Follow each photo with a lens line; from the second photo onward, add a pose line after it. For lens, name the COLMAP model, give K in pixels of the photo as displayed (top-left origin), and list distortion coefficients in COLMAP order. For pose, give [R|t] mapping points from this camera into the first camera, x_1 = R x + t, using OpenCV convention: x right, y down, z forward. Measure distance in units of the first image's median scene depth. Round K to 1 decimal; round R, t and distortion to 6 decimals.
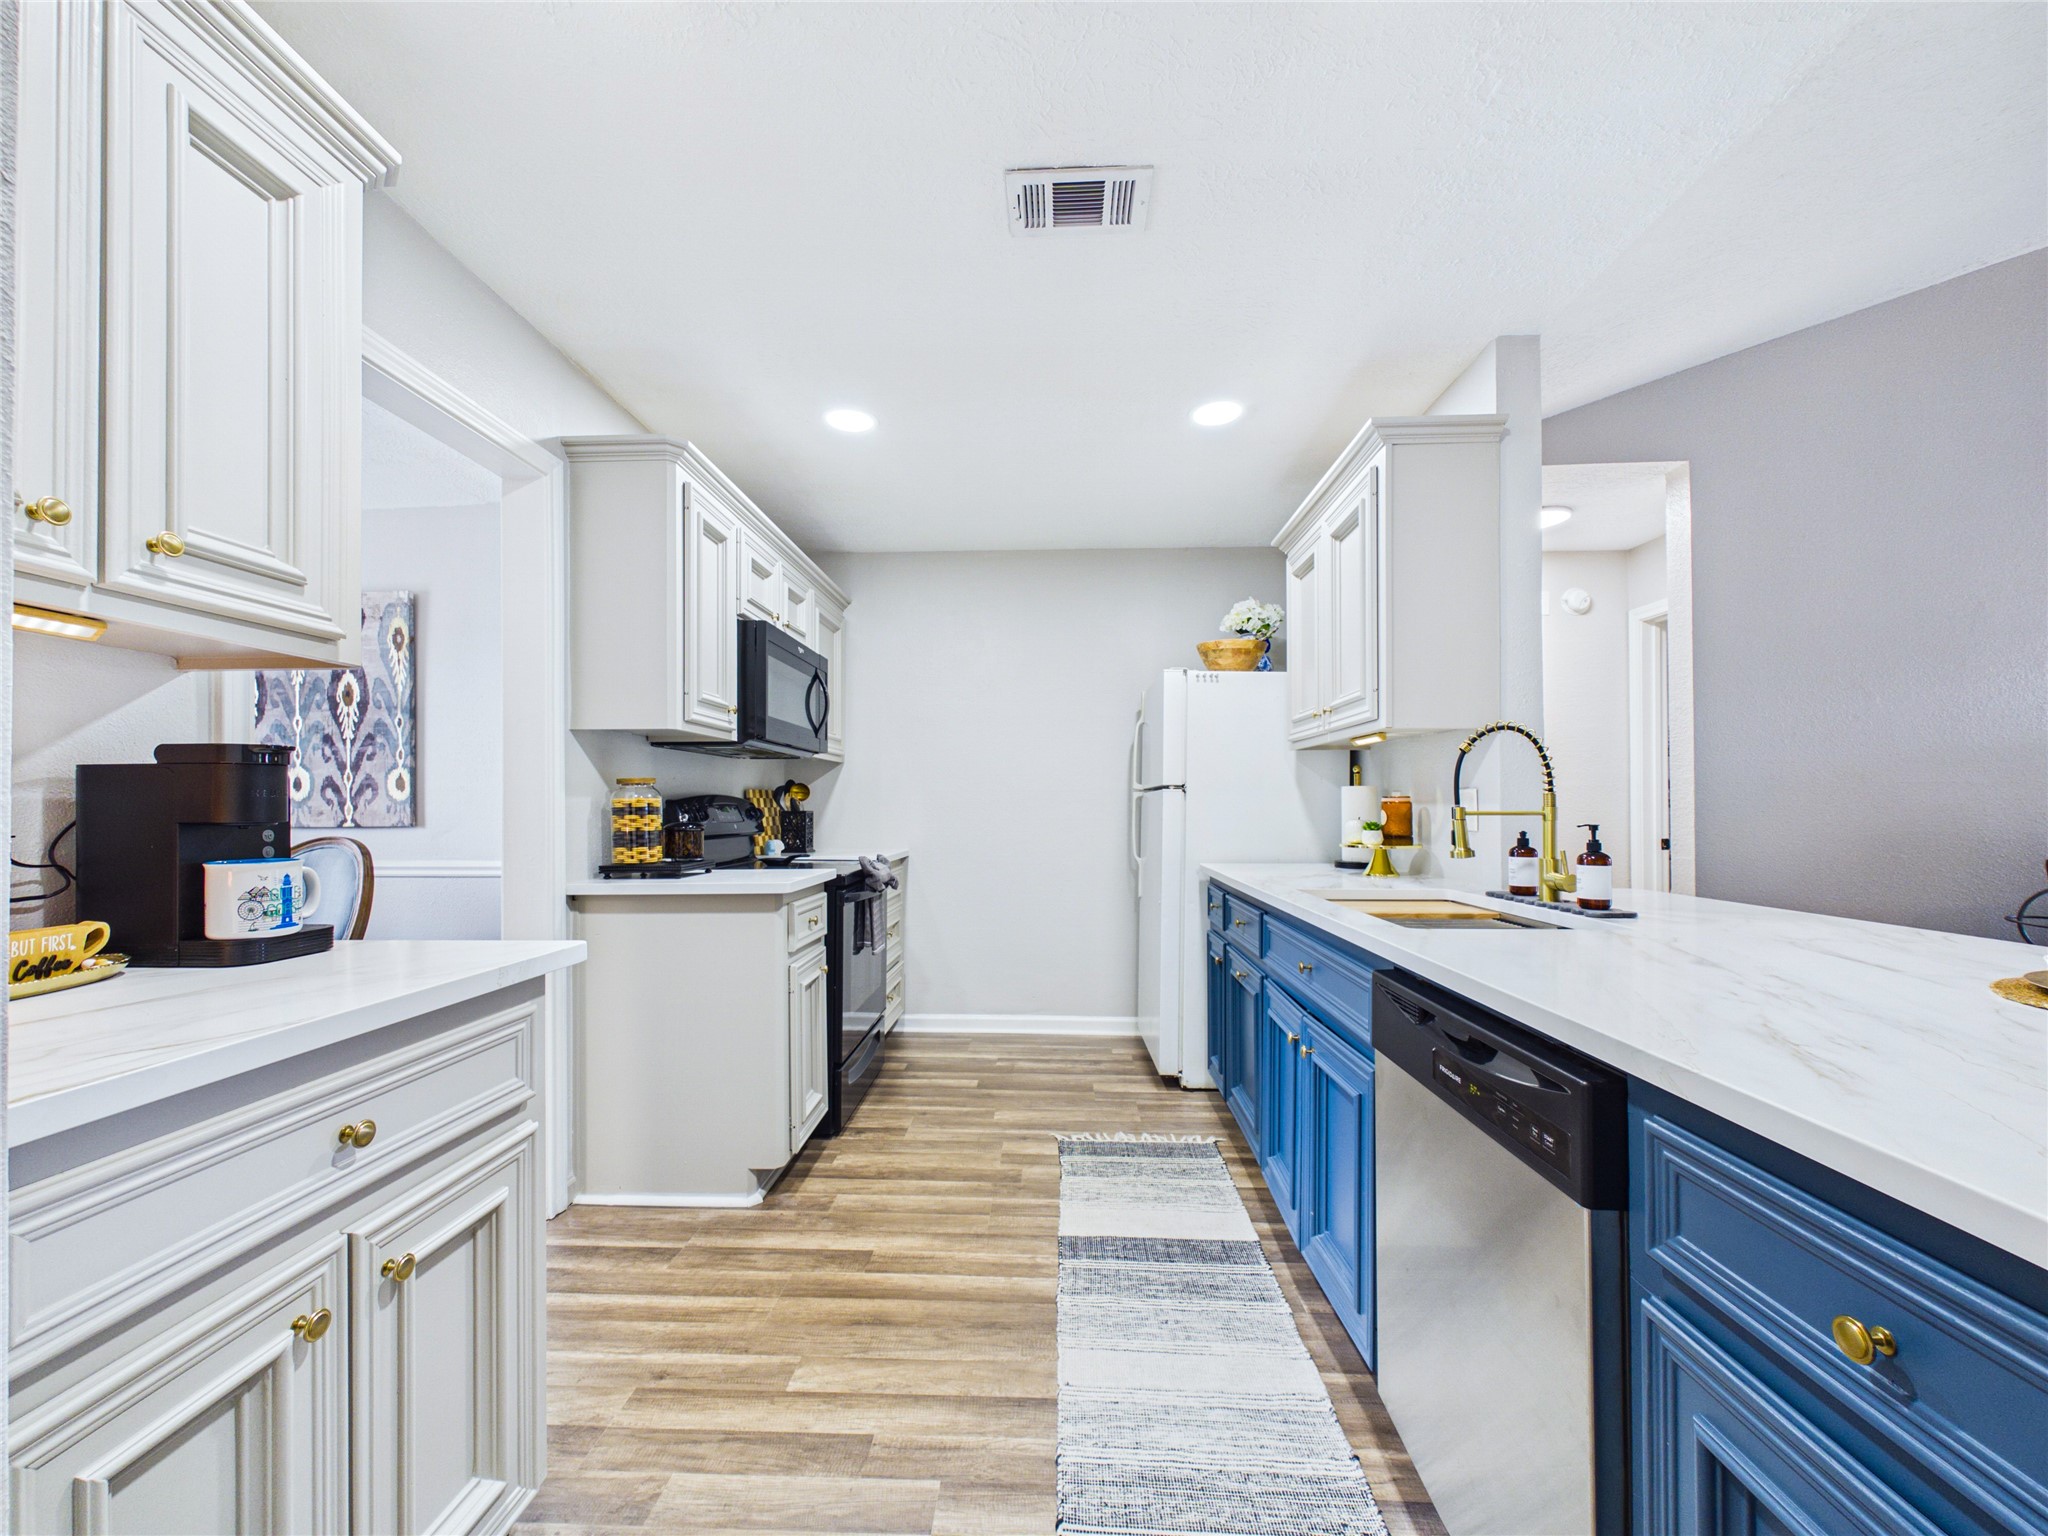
lens RADIAL K [[827.3, 0, 1024.7], [0, 827.3, 800.3], [0, 0, 1]] dist [0.001209, 0.000257]
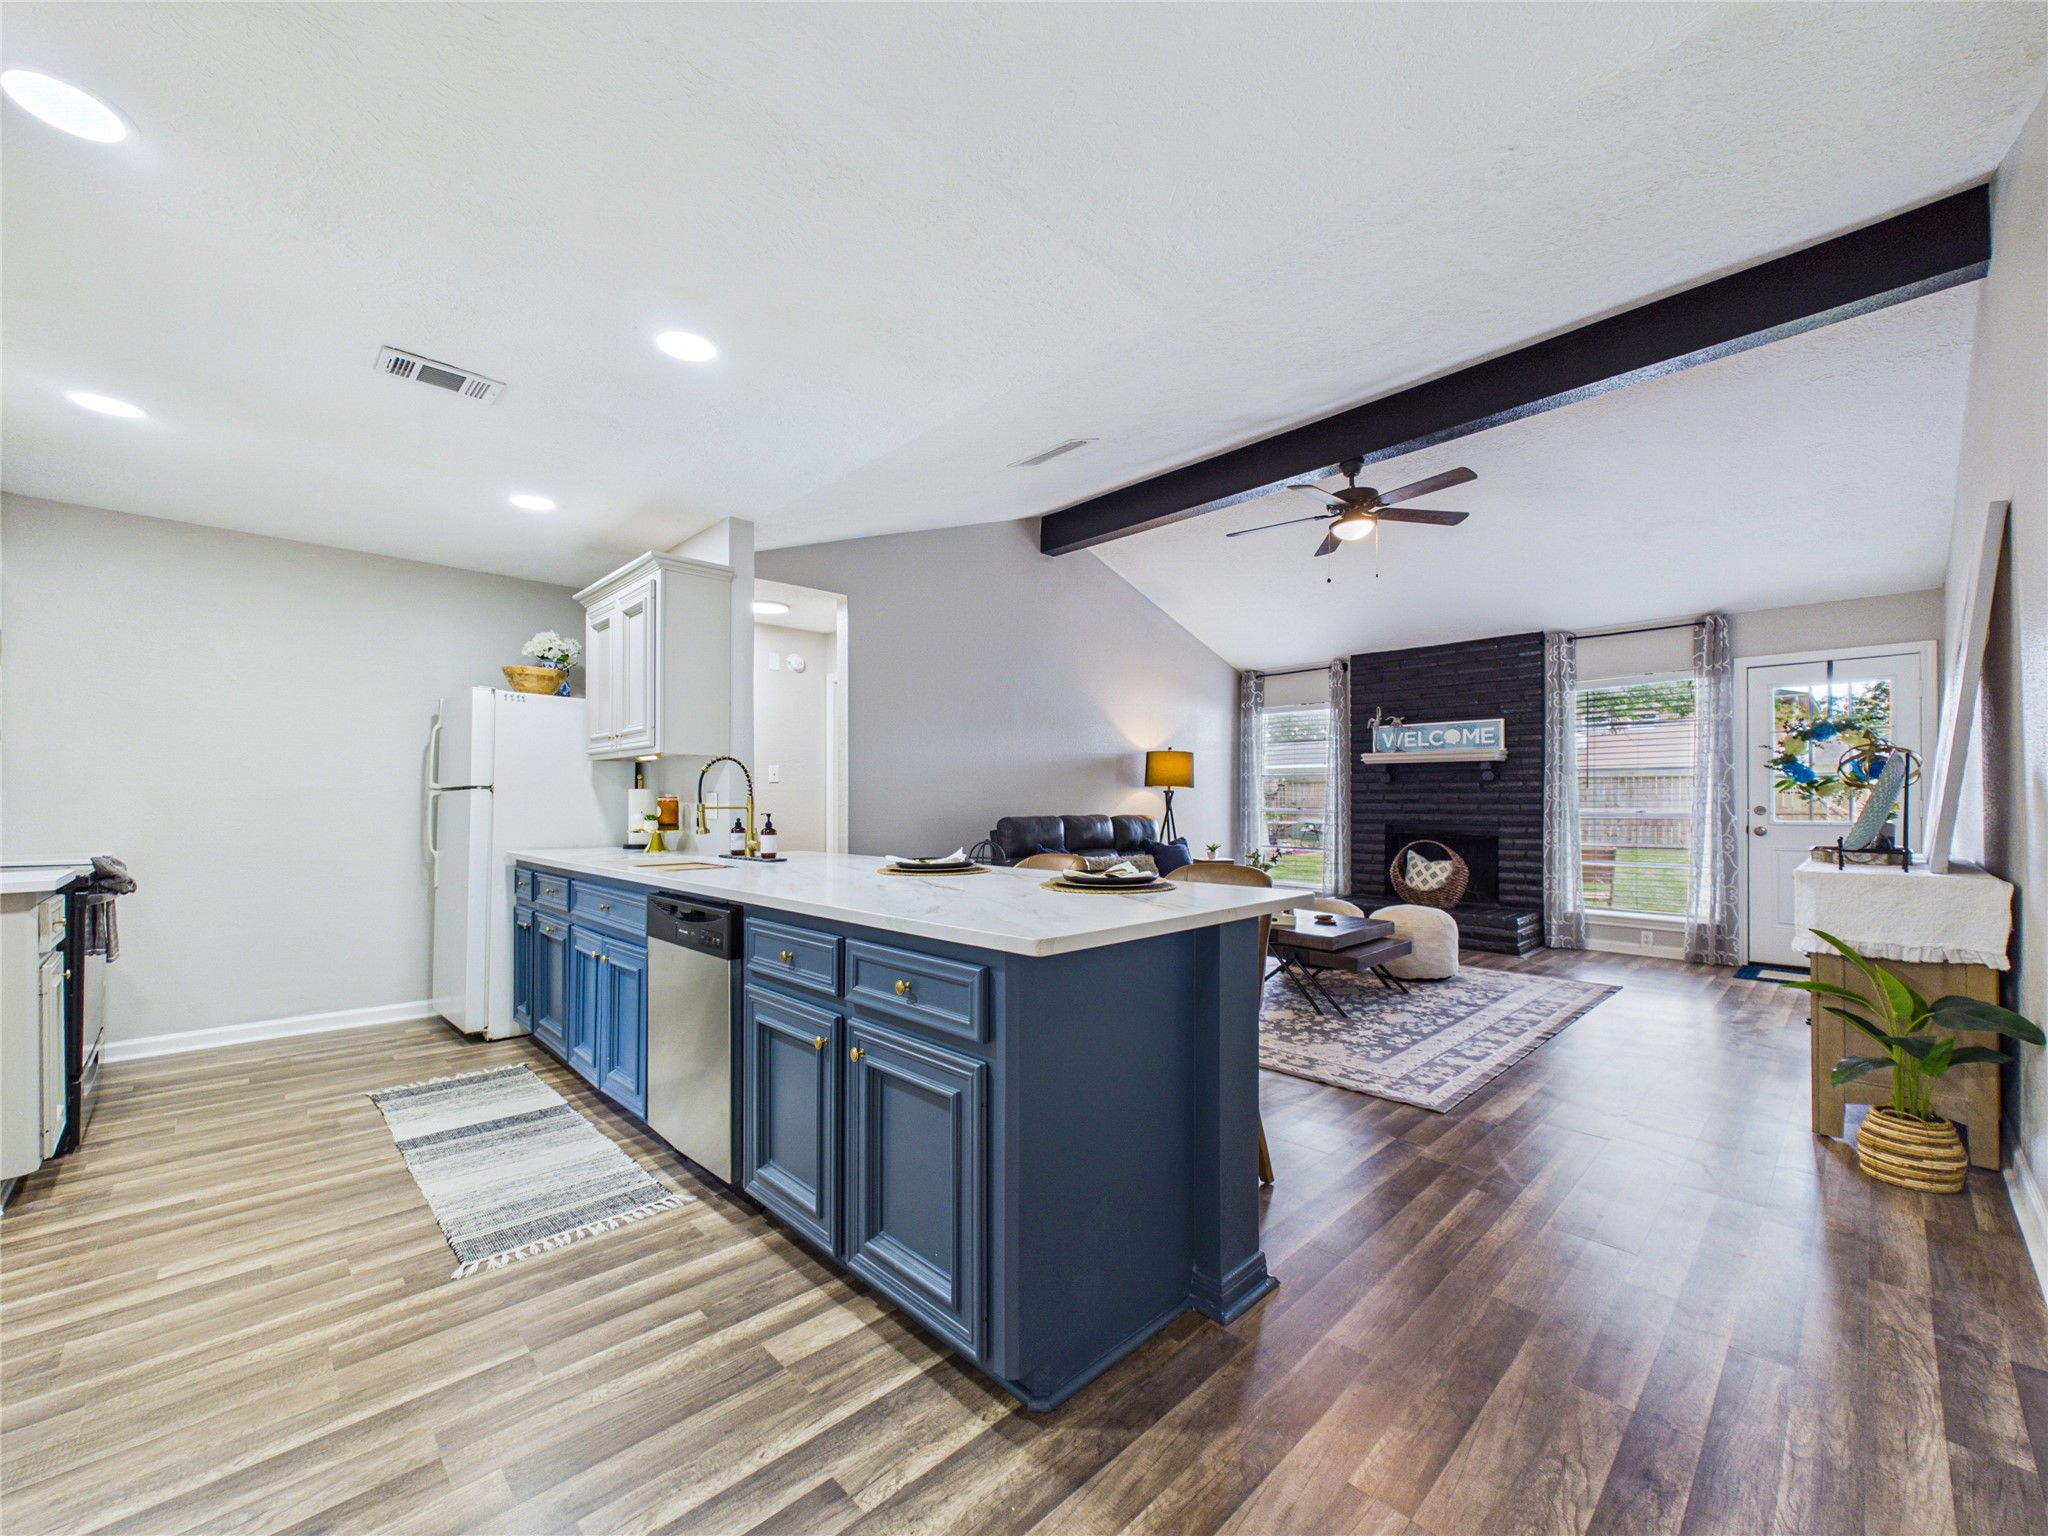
lens RADIAL K [[827.3, 0, 1025.7], [0, 827.3, 795.9], [0, 0, 1]] dist [0.001209, 0.000257]
pose [[0.684906, 0.007517, 0.728593, -0.149651], [-0.005361, 0.999972, -0.005277, -0.001810], [-0.728612, -0.000292, 0.684927, -0.378829]]
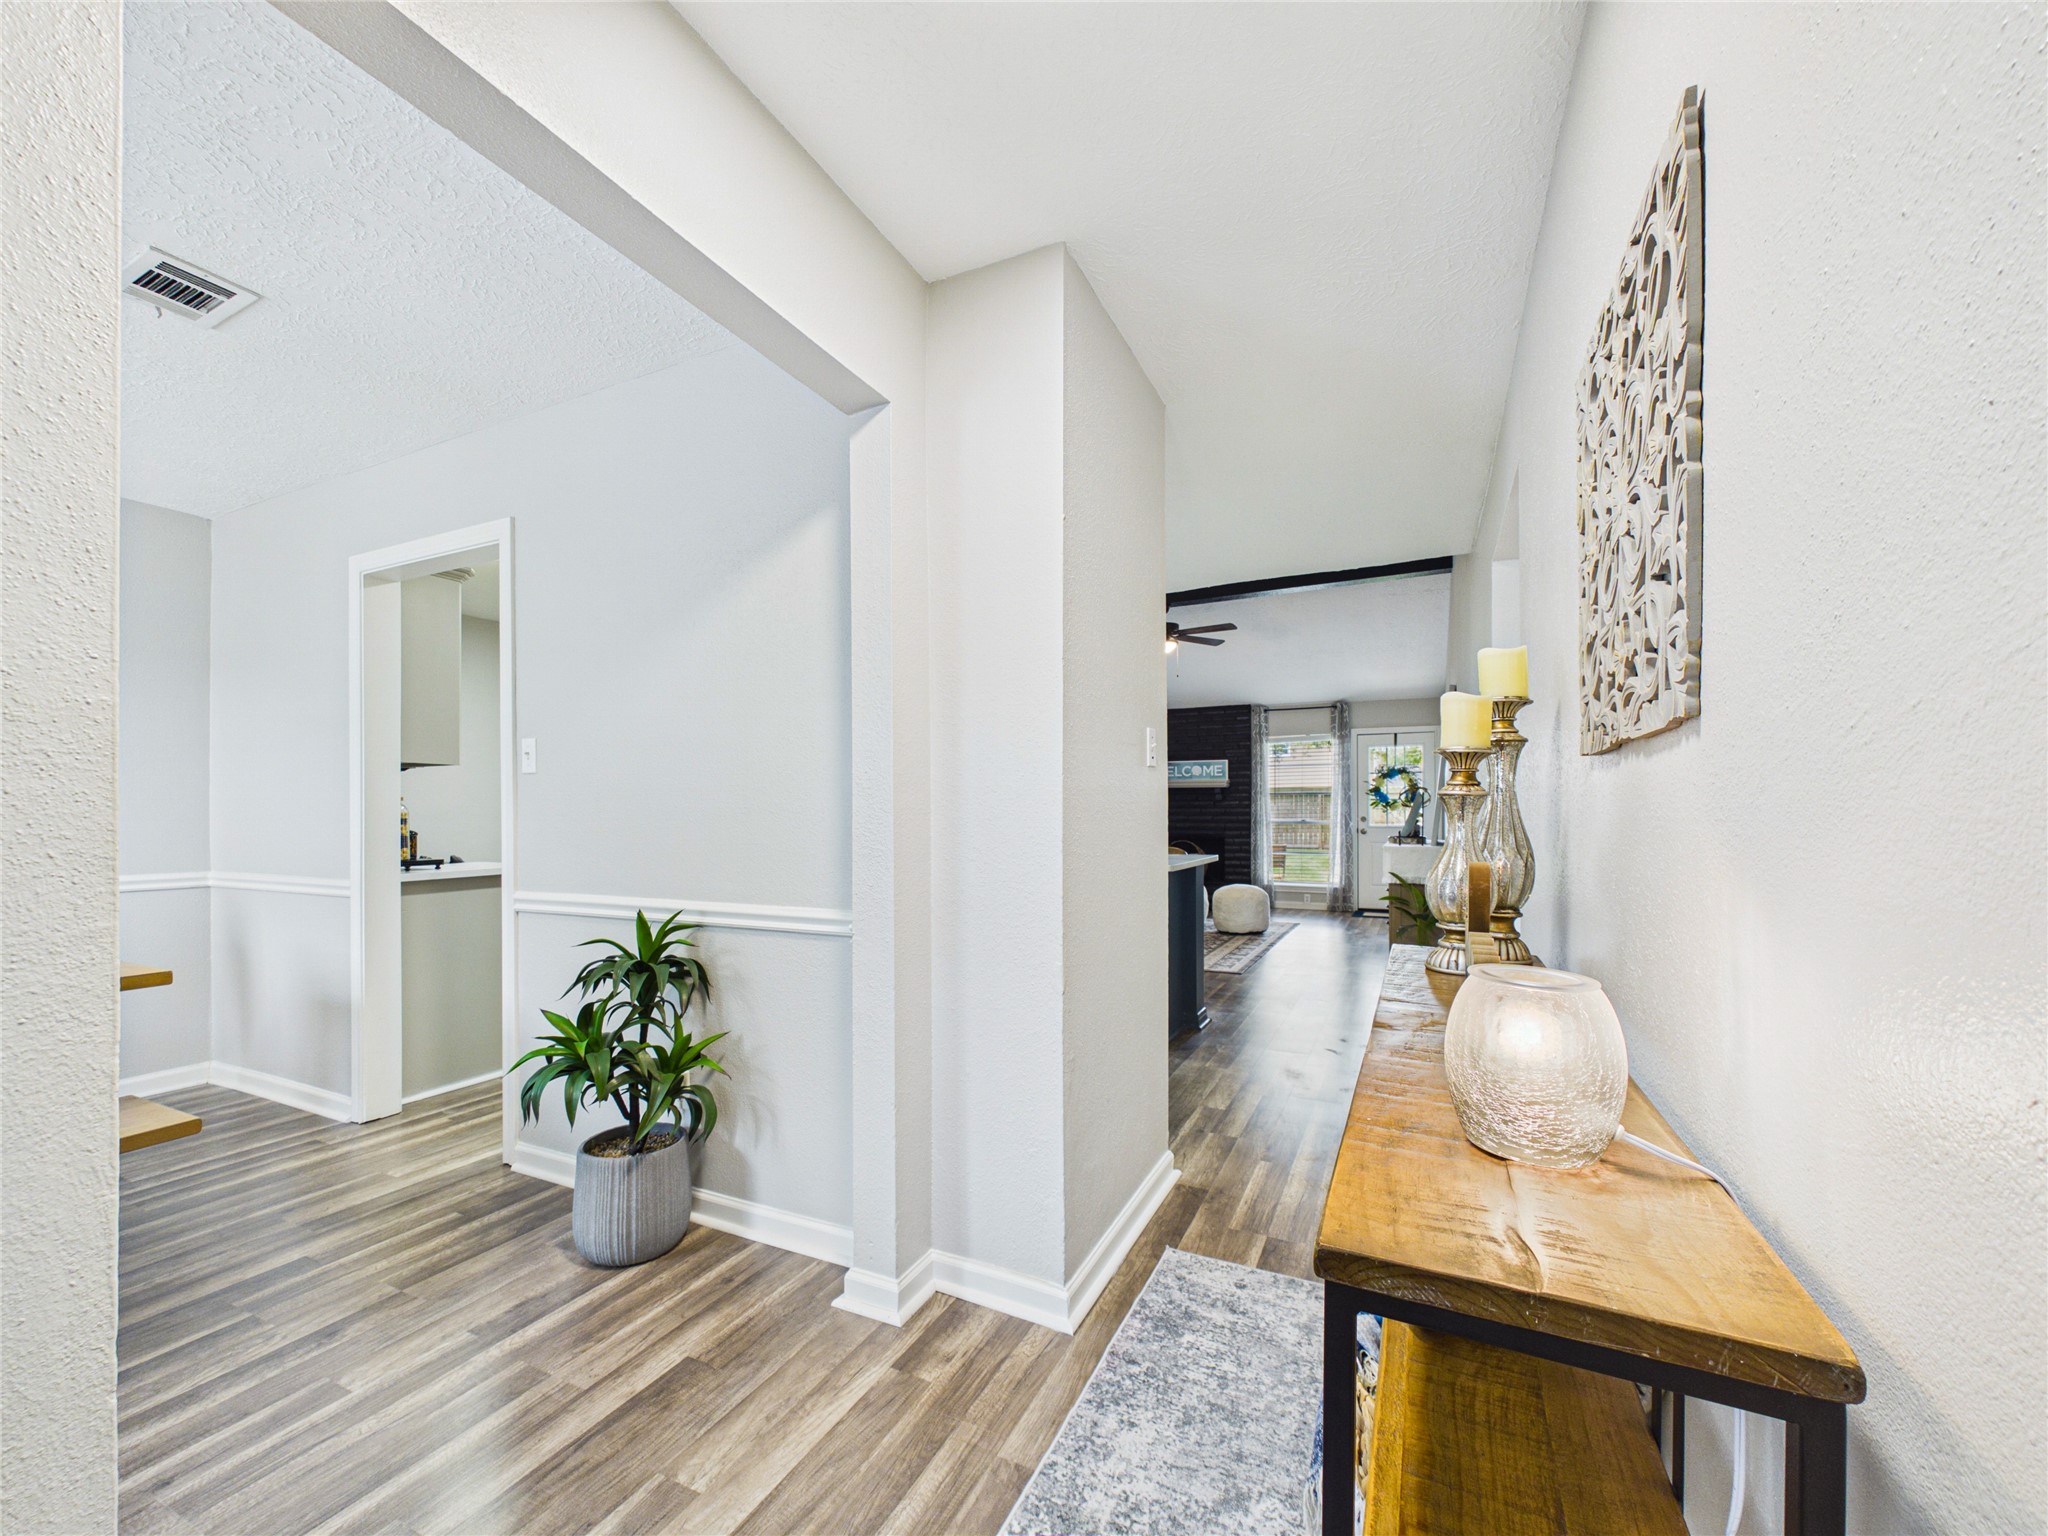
lens RADIAL K [[827.3, 0, 982.5], [0, 827.3, 815.2], [0, 0, 1]] dist [0.001209, 0.000257]
pose [[0.428692, -0.001715, 0.903449, -1.081359], [-0.006507, 0.999966, 0.004986, -0.008261], [-0.903427, -0.008016, 0.428667, -0.348765]]
